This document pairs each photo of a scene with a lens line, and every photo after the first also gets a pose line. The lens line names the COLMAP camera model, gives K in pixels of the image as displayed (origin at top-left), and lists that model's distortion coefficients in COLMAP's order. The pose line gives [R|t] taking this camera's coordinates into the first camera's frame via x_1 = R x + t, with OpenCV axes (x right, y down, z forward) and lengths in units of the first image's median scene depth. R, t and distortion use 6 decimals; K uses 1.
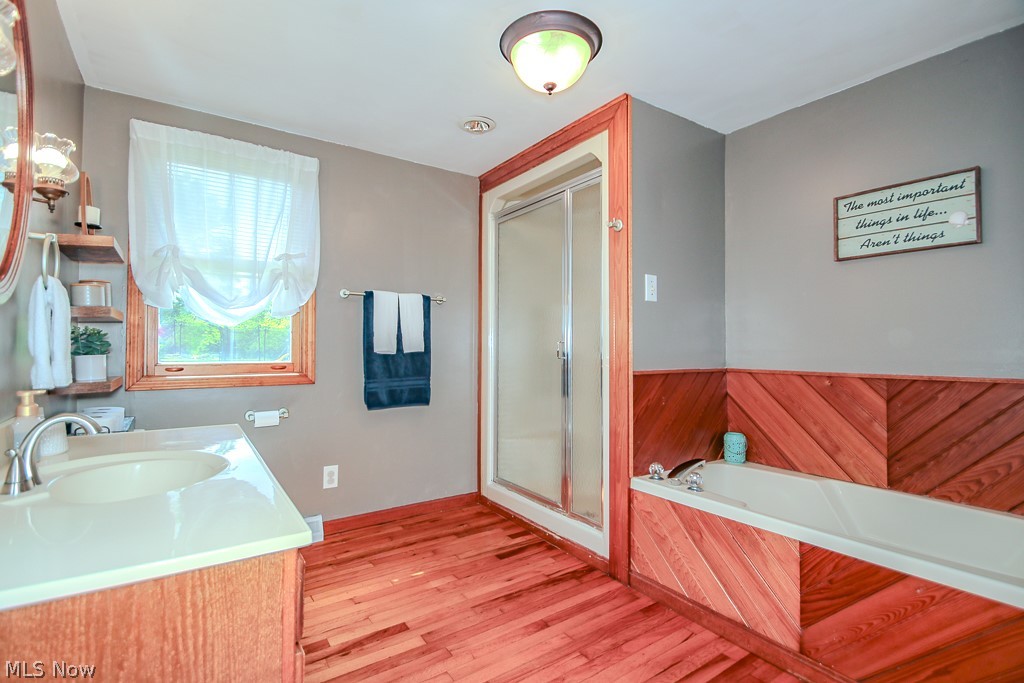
lens RADIAL K [[473.0, 0, 512.0], [0, 473.0, 341.5], [0, 0, 1]] dist [-0.000596, -0.000667]
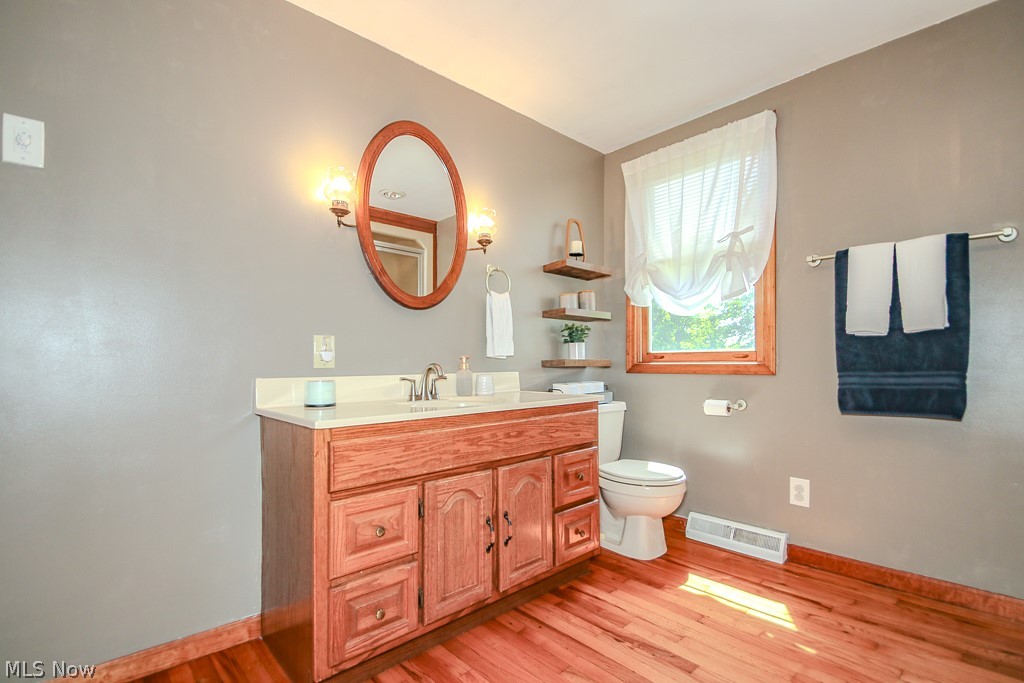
lens RADIAL K [[474.4, 0, 512.1], [0, 474.4, 360.9], [0, 0, 1]] dist [-0.000651, -0.000921]
pose [[0.144332, -0.013793, -0.989433, 0.354686], [0.014686, 0.999823, -0.011795, 0.066787], [0.989420, -0.012828, 0.144509, 0.410109]]
